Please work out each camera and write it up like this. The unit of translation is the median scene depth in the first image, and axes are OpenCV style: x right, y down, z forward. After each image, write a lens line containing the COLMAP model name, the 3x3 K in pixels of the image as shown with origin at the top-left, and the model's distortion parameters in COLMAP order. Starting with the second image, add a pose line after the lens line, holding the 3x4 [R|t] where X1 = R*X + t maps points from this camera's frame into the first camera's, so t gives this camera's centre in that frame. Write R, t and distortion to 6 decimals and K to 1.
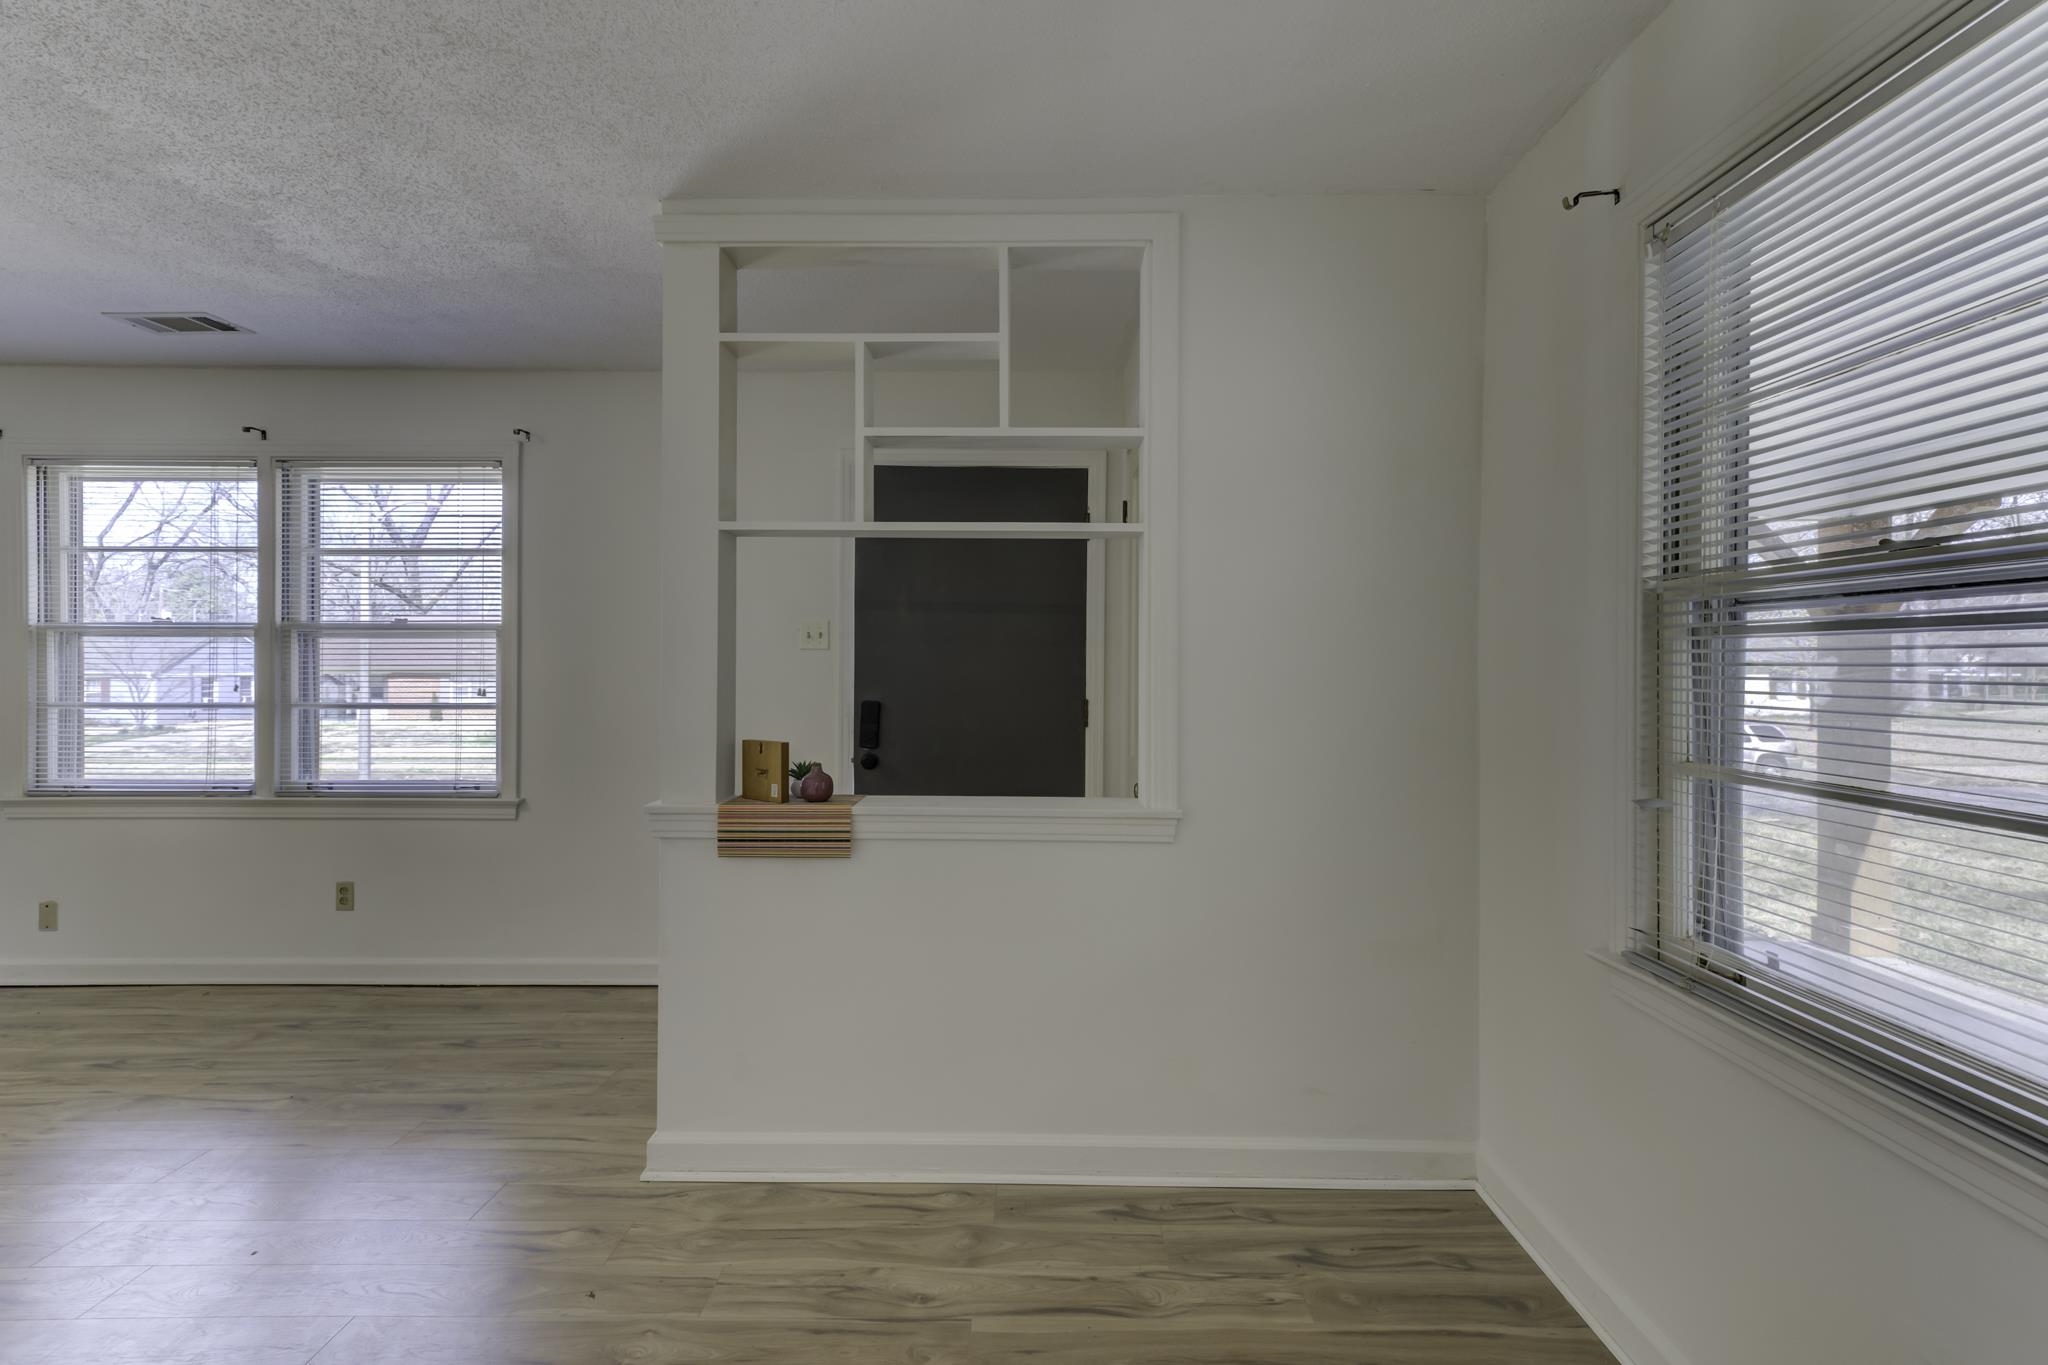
lens RADIAL K [[945.6, 0, 1019.8], [0, 945.6, 658.1], [0, 0, 1]] dist [0.020223, -0.000174]
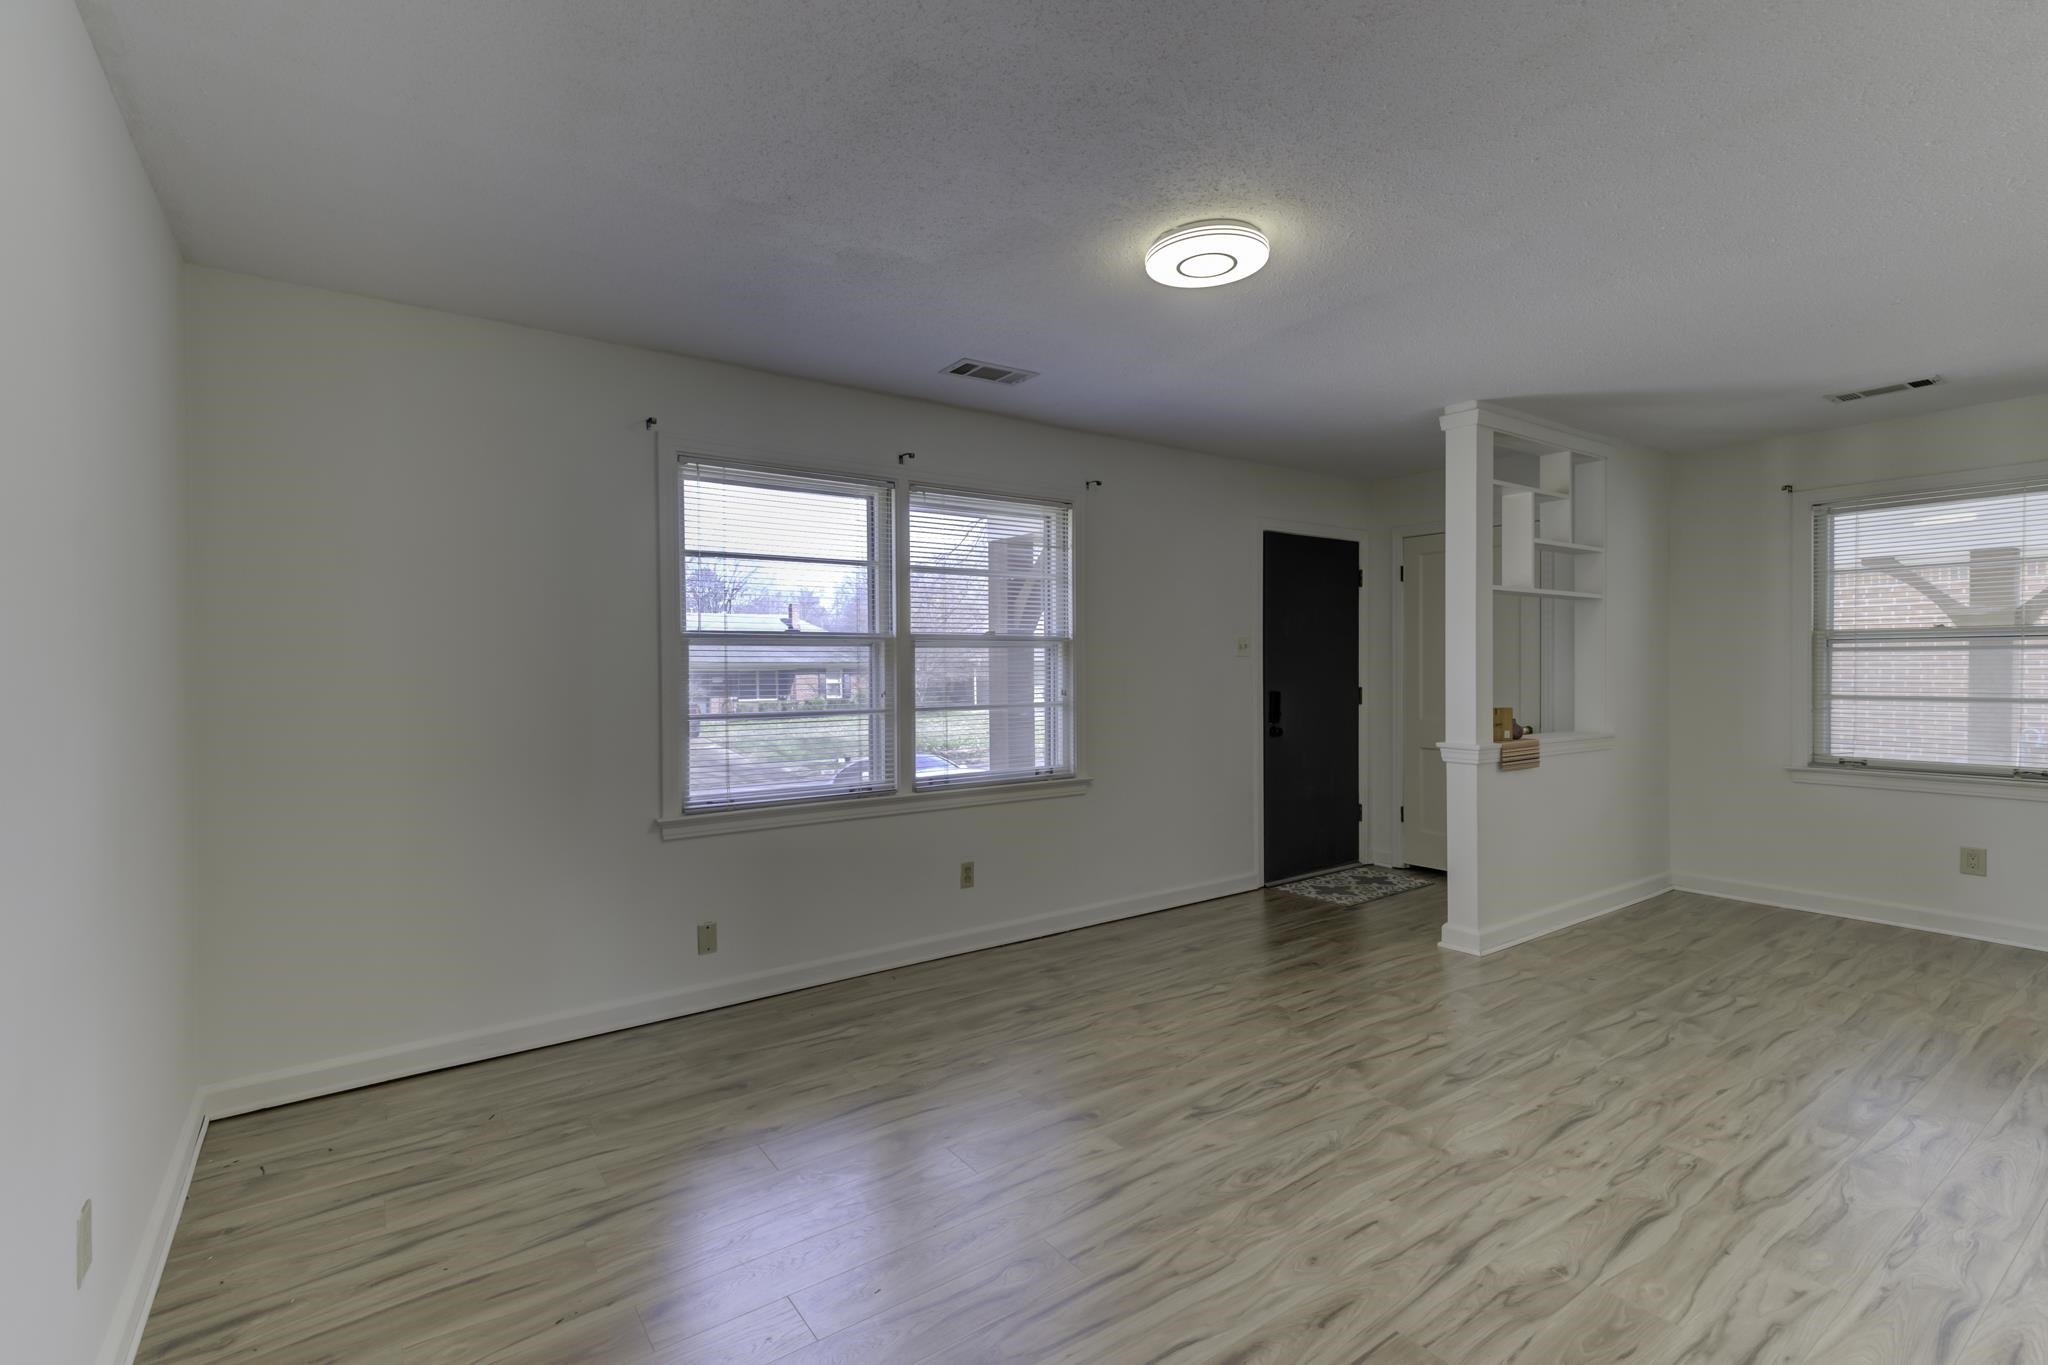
lens RADIAL K [[933.7, 0, 1024.0], [0, 933.7, 682.5], [0, 0, 1]] dist [0.027739, -0.000161]
pose [[0.800866, -0.021201, 0.598468, -1.364854], [0.008078, 0.999665, 0.024605, -0.007218], [-0.598789, -0.014871, 0.800769, 0.074606]]
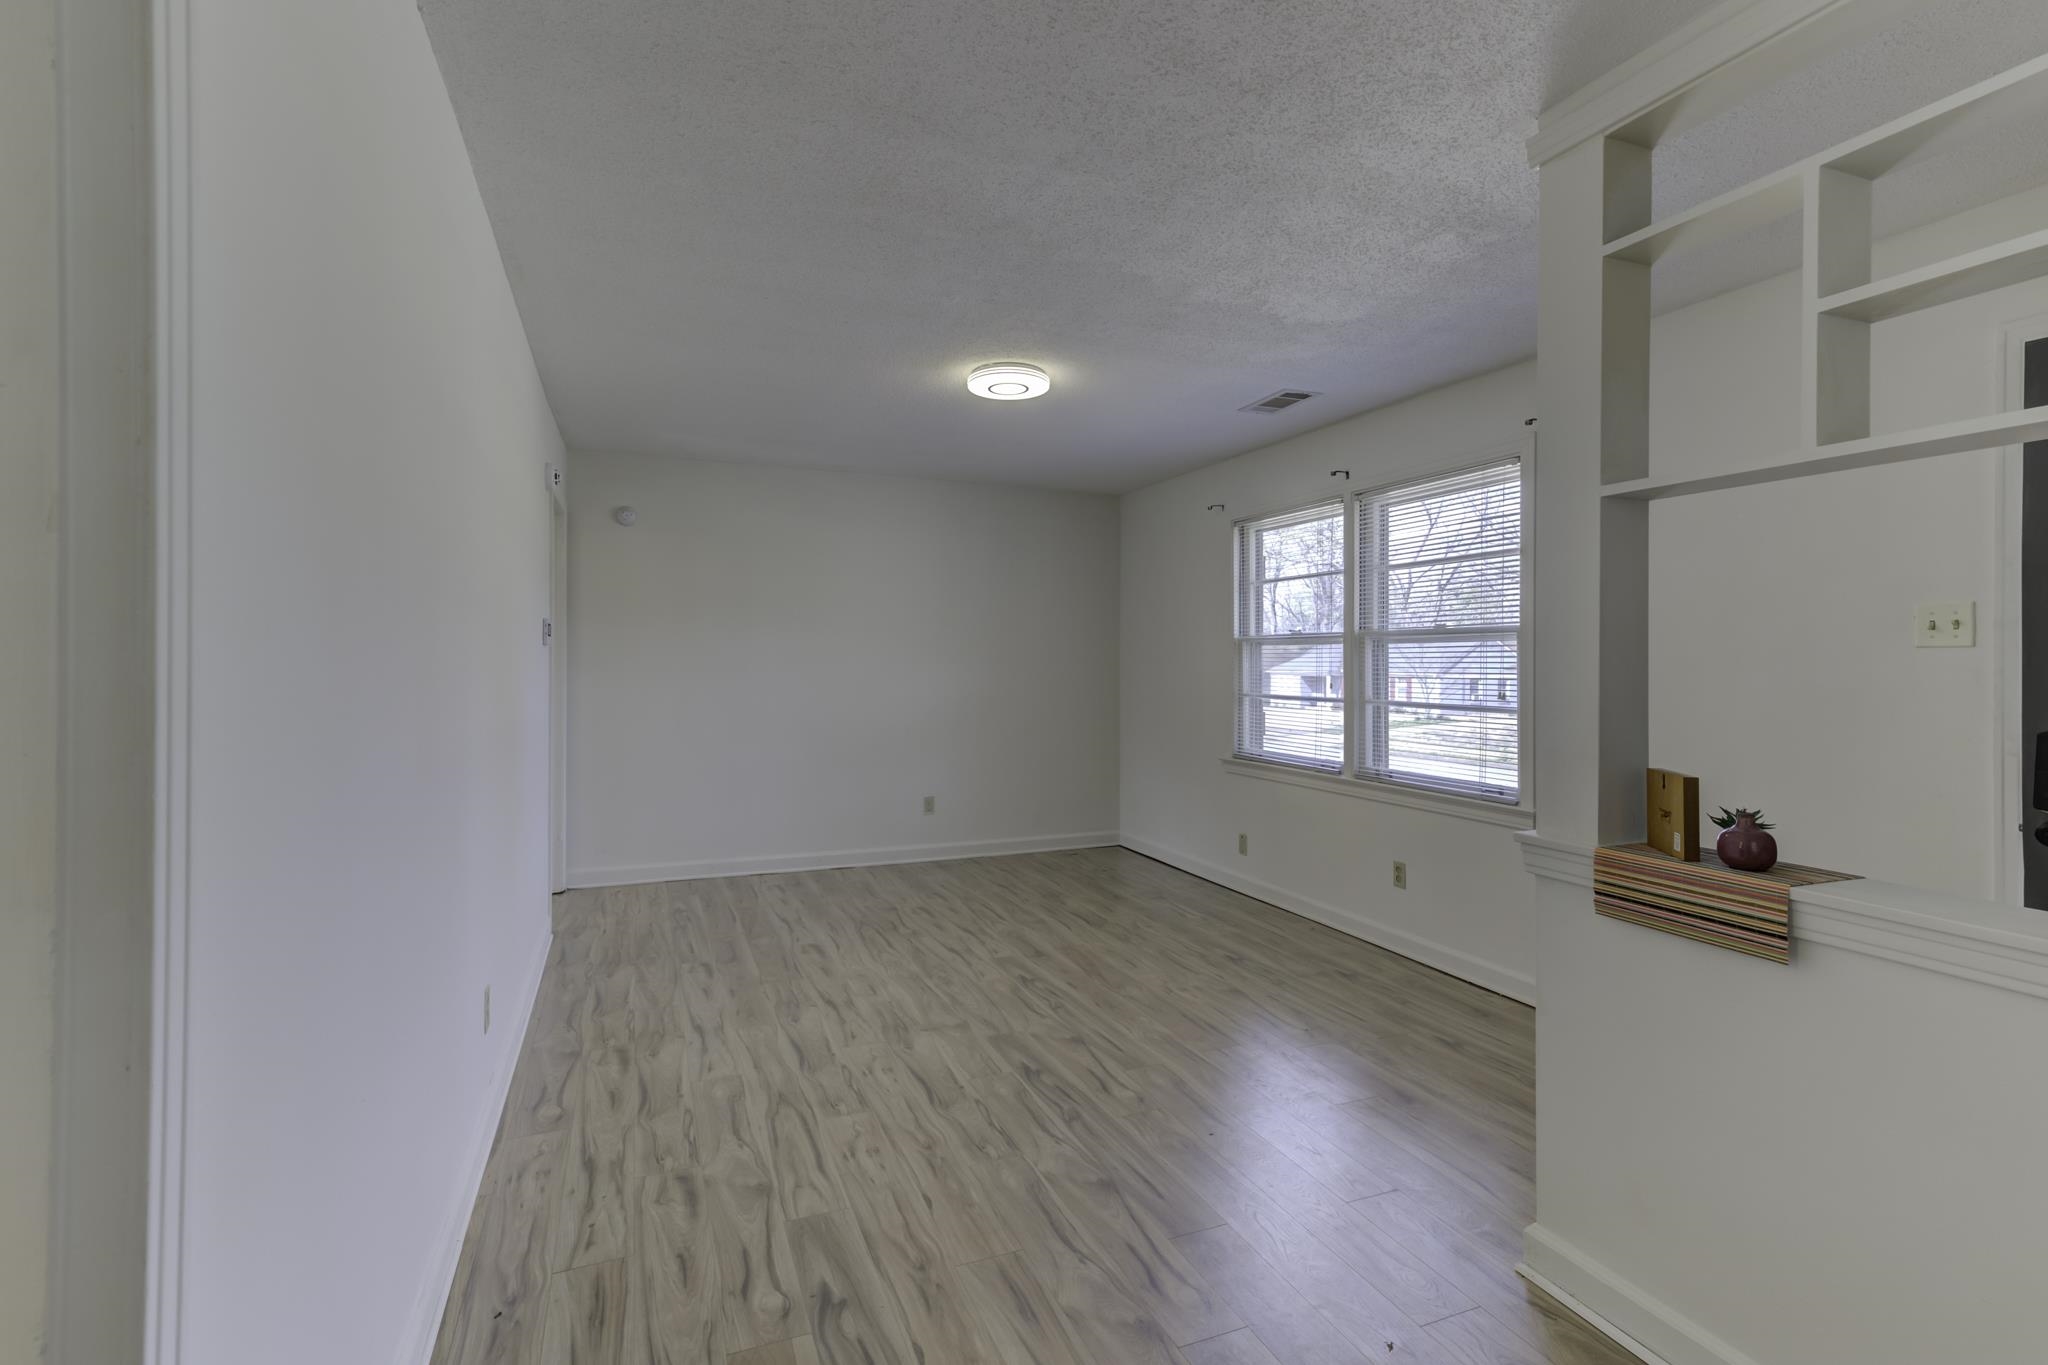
lens RADIAL K [[945.6, 0, 1019.8], [0, 945.6, 658.1], [0, 0, 1]] dist [0.020223, -0.000174]
pose [[0.390892, -0.004515, -0.920426, 0.146313], [0.001002, 0.999989, -0.004479, 0.000857], [0.920436, 0.000829, 0.390892, 0.164319]]
